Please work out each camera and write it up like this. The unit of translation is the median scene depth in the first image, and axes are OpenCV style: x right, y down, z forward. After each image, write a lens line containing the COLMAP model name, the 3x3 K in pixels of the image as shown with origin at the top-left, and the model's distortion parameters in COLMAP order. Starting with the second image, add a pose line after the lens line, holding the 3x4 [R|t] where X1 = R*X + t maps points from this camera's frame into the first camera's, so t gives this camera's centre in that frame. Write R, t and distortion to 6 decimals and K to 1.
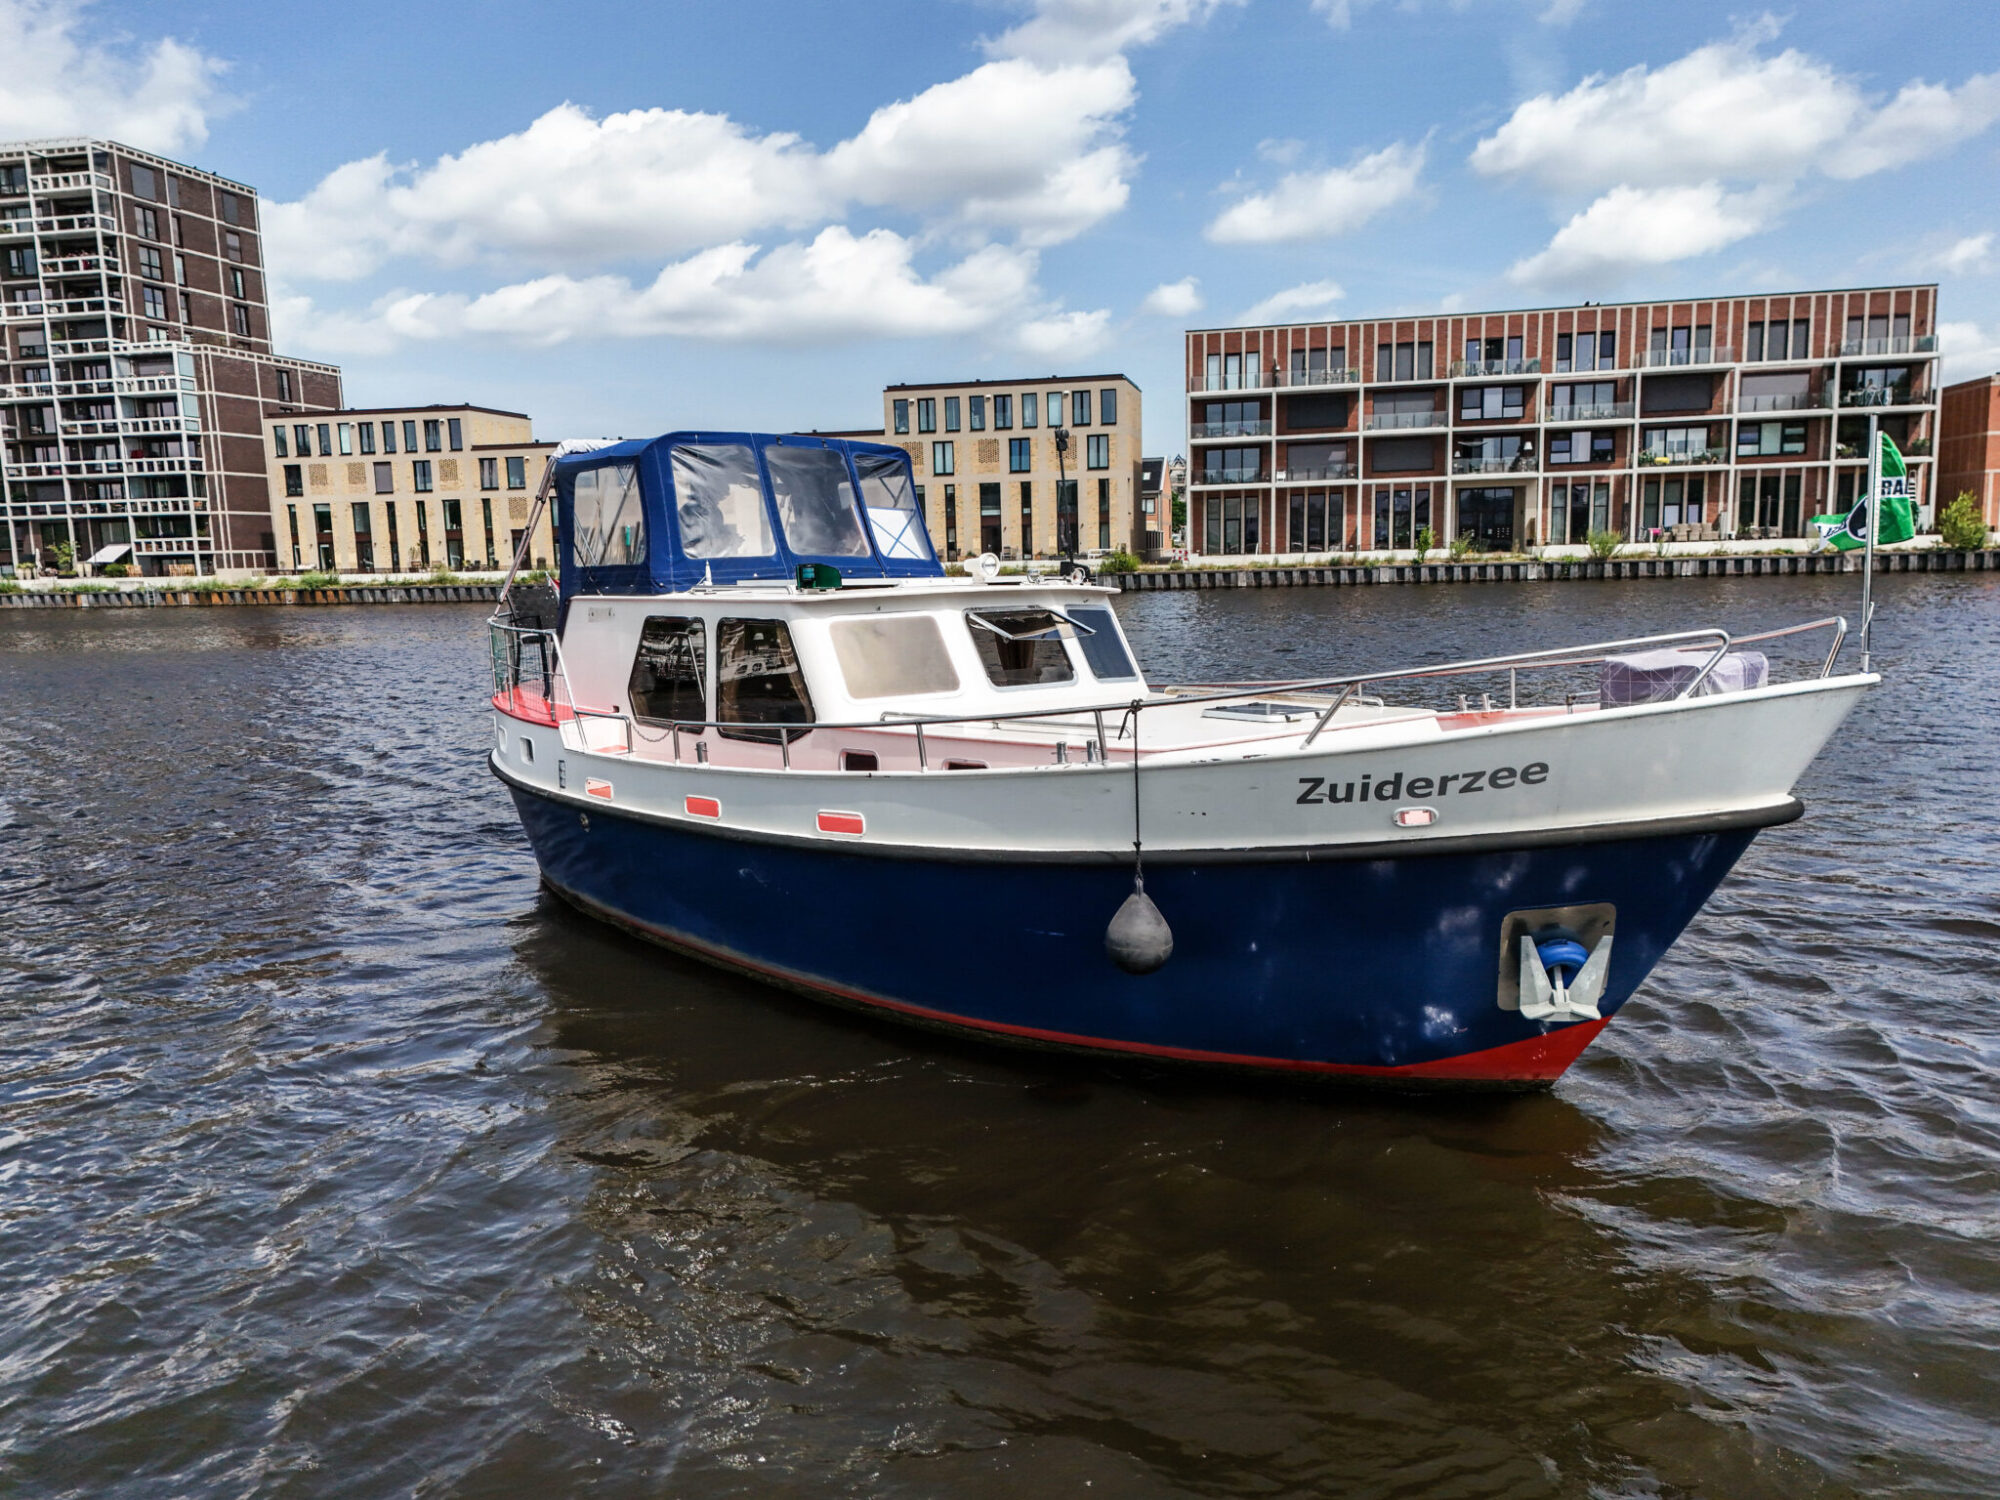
lens RADIAL K [[1474.7, 0, 999.8], [0, 1474.7, 755.6], [0, 0, 1]] dist [0.077677, -0.071647]
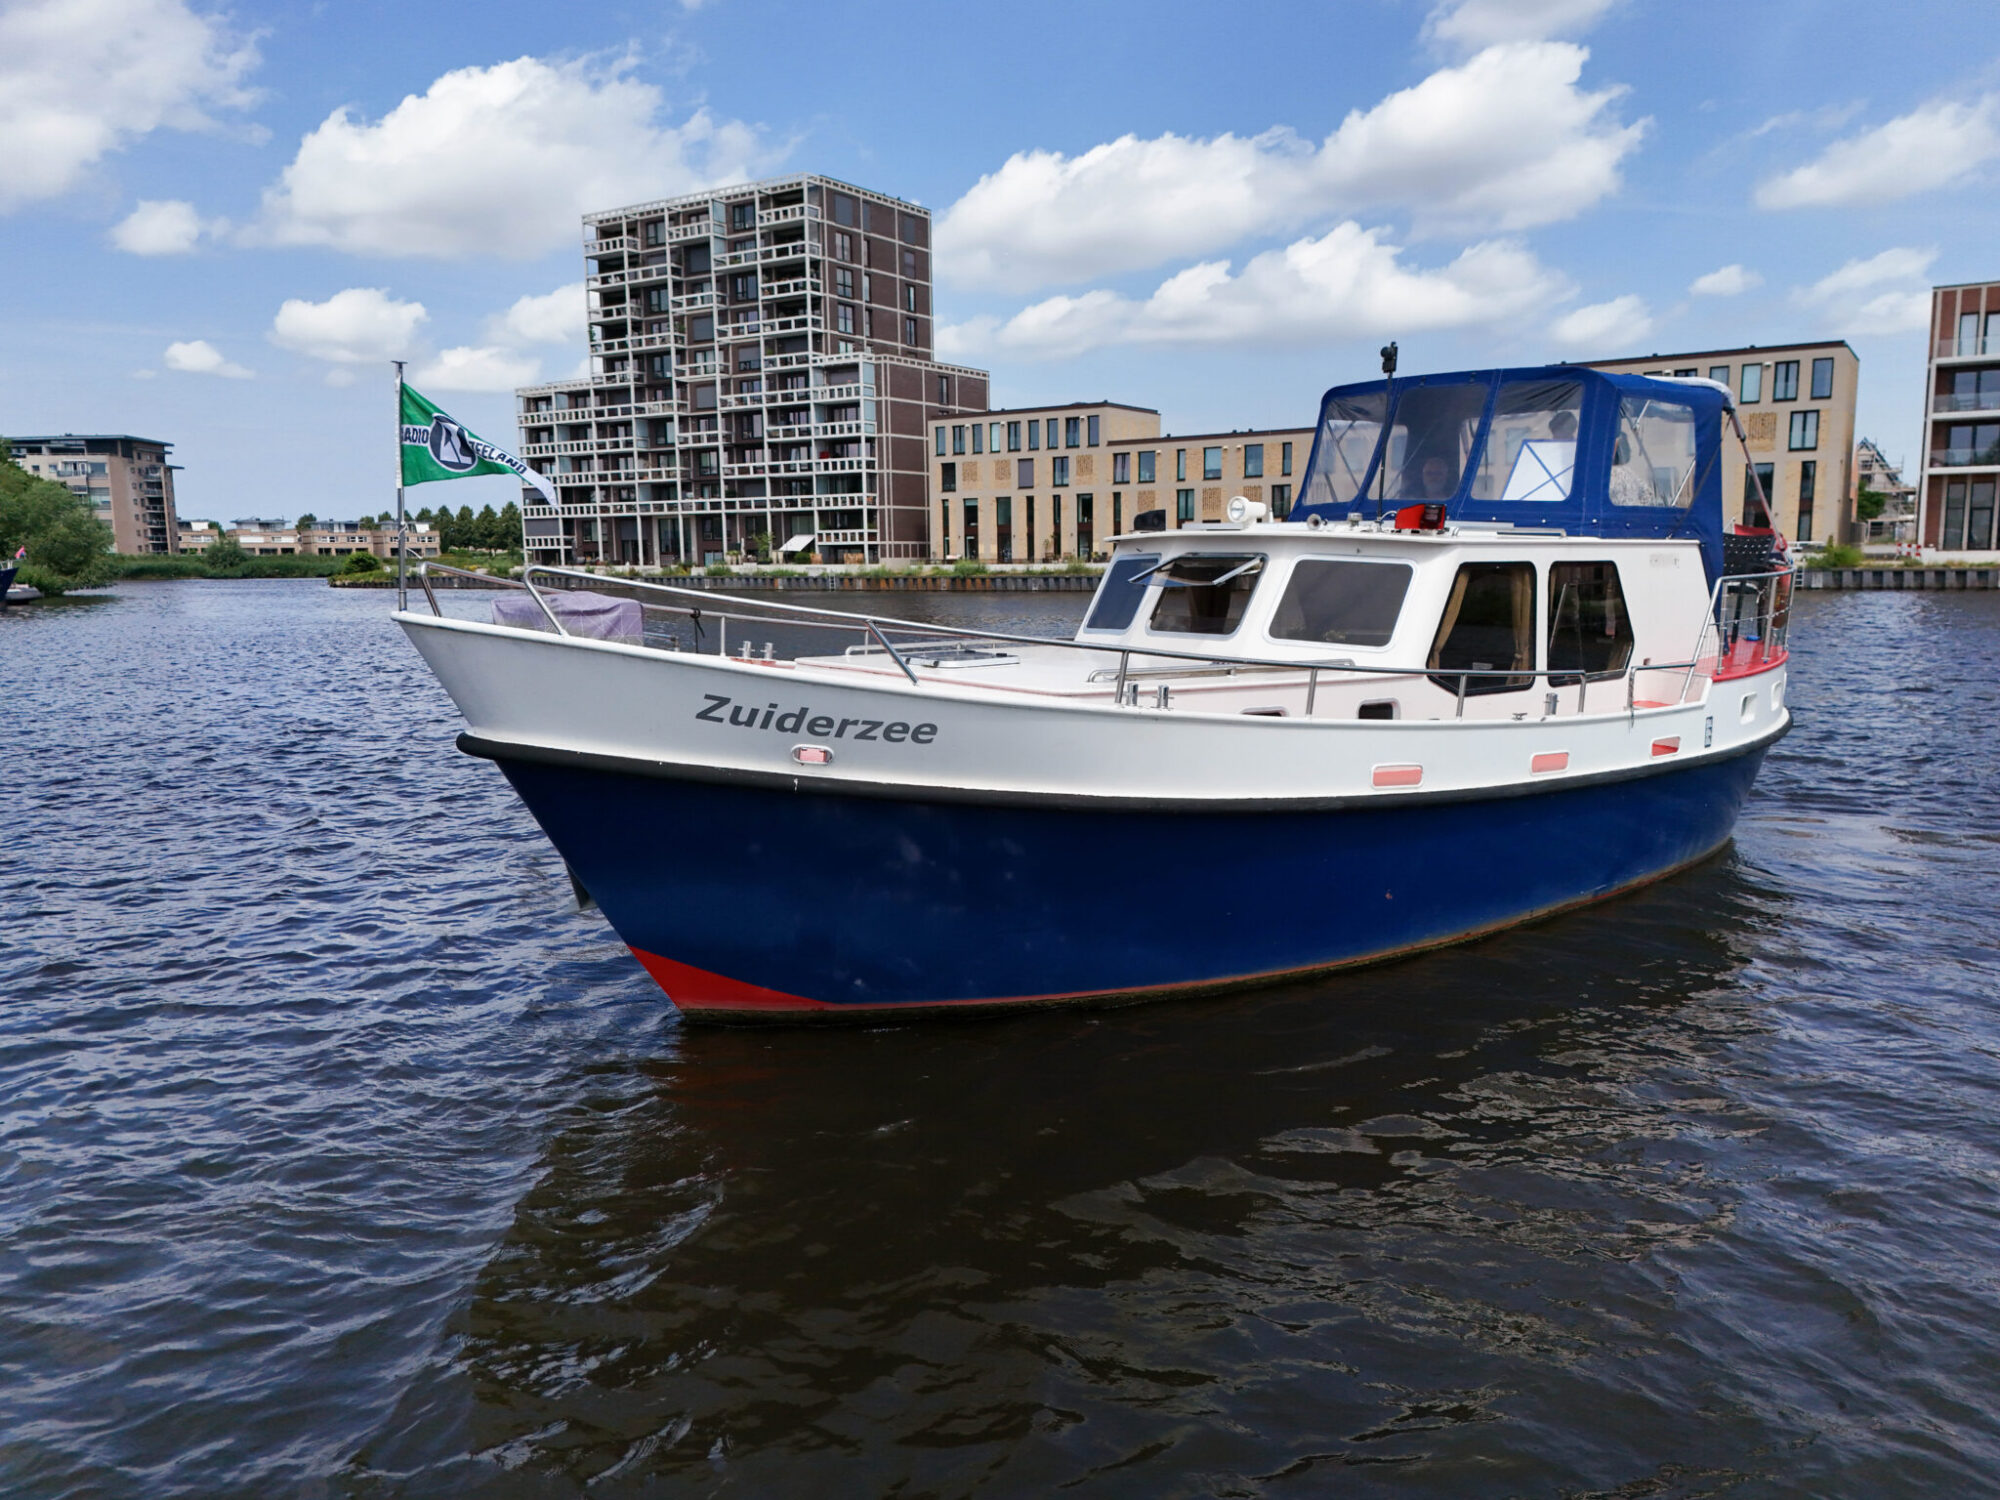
lens RADIAL K [[1474.7, 0, 999.8], [0, 1474.7, 755.6], [0, 0, 1]] dist [0.077677, -0.071647]
pose [[0.932345, 0.062569, -0.356116, -0.046509], [-0.062442, 0.997978, 0.011863, 0.003536], [0.356138, 0.011176, 0.934367, 0.012921]]
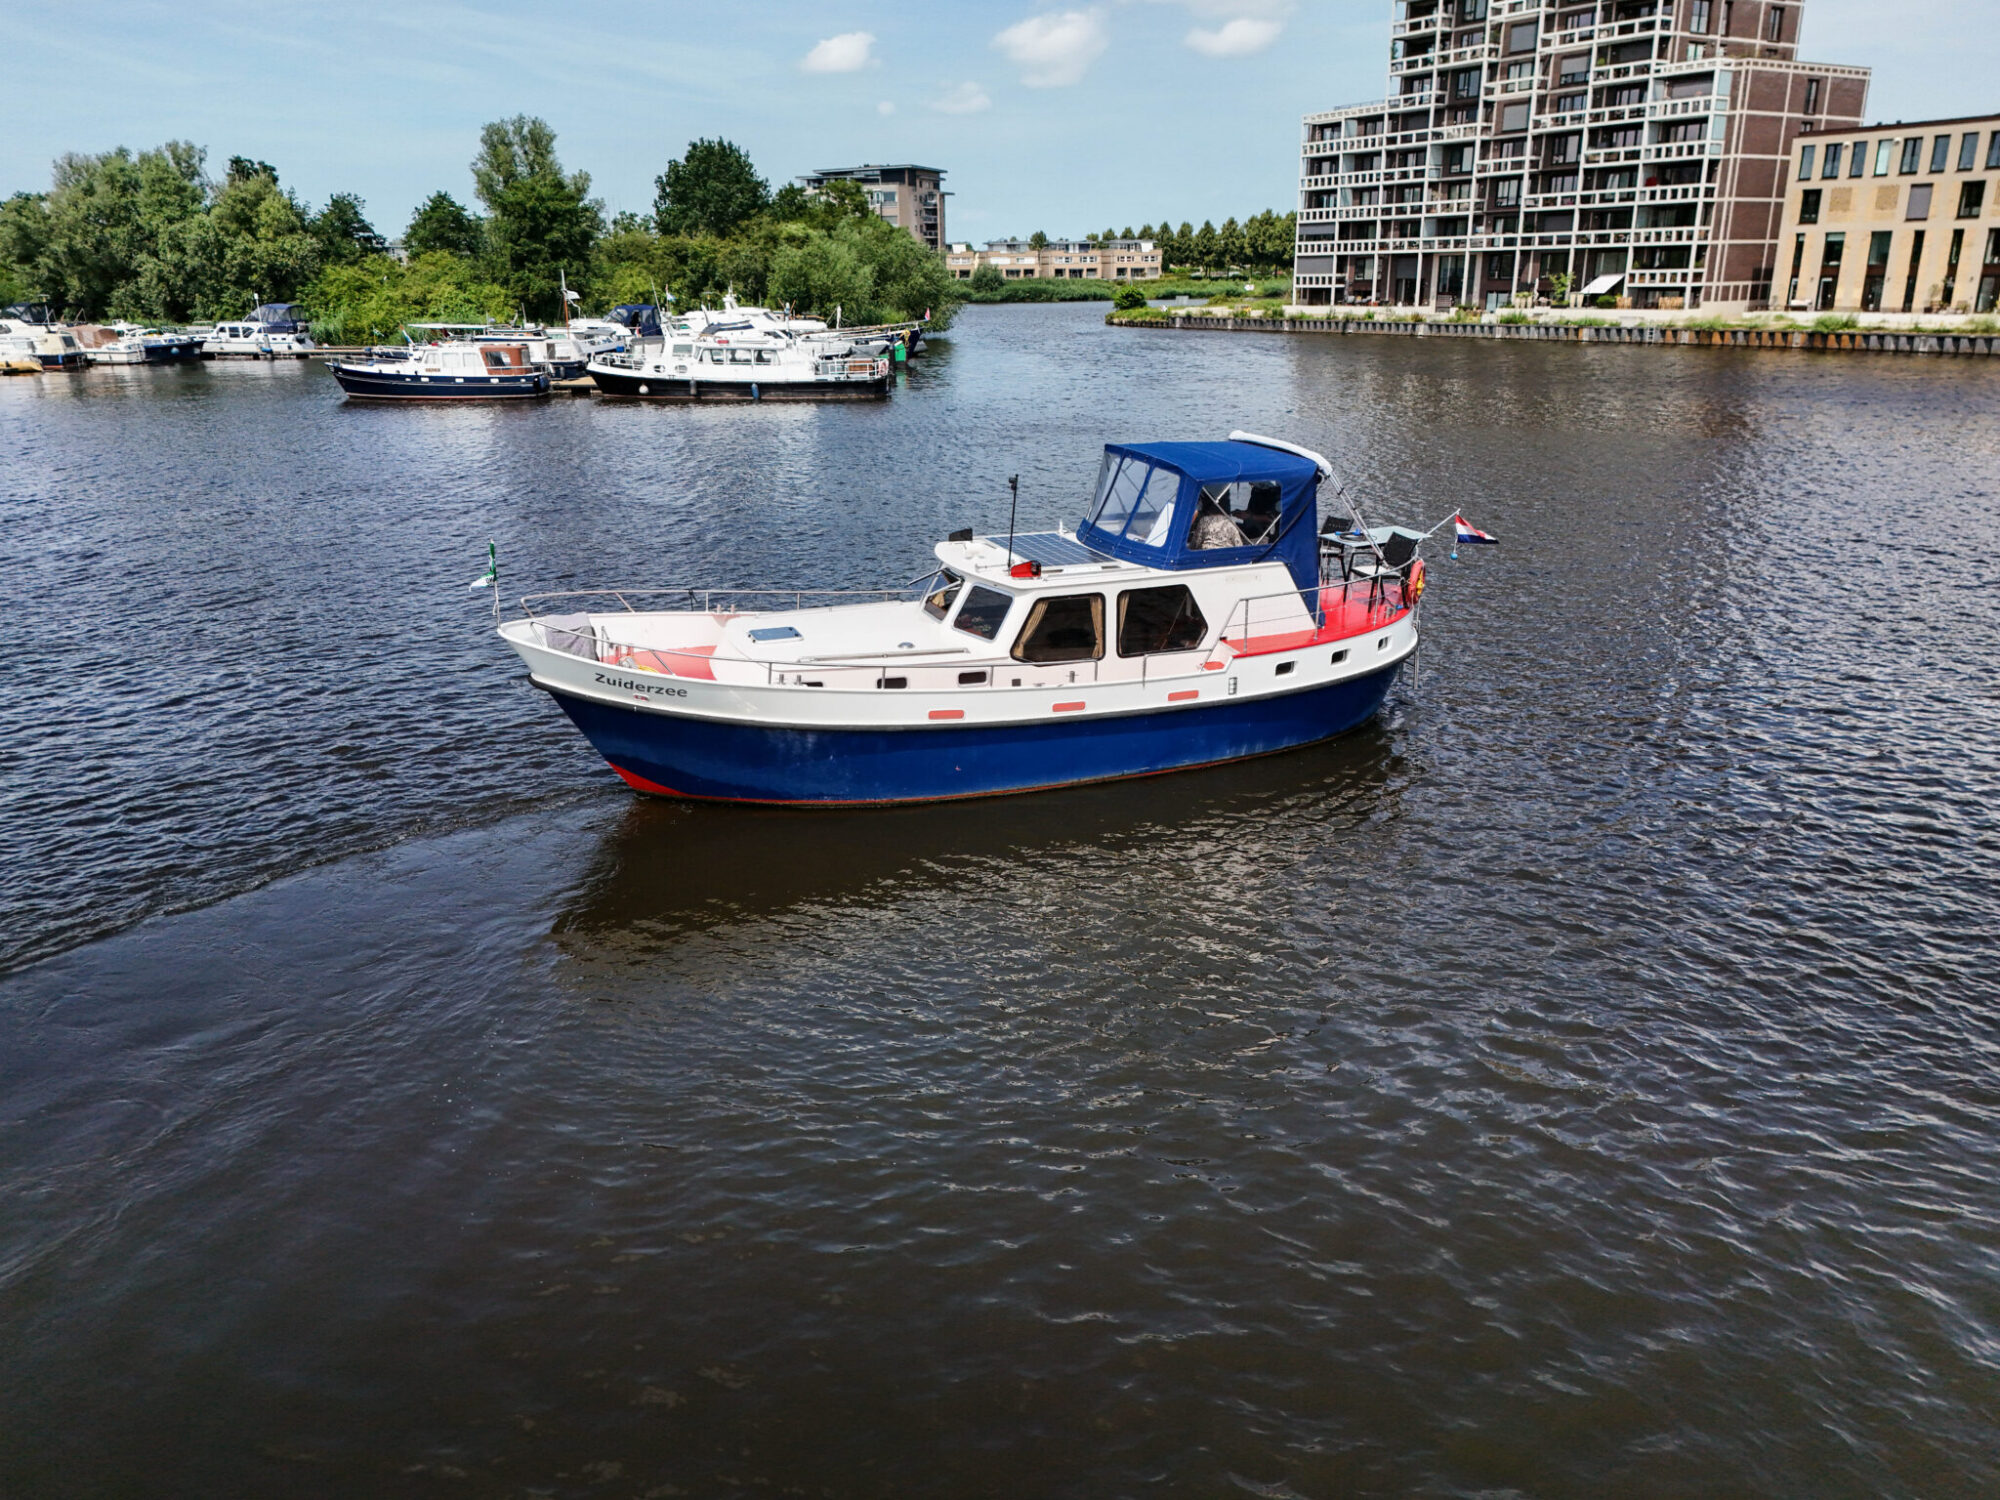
lens RADIAL K [[1474.7, 0, 999.8], [0, 1474.7, 755.6], [0, 0, 1]] dist [0.077677, -0.071647]
pose [[0.693854, 0.240881, -0.678633, -0.112483], [-0.106853, 0.966402, 0.233774, -0.019100], [0.712144, -0.089691, 0.696281, -0.054304]]
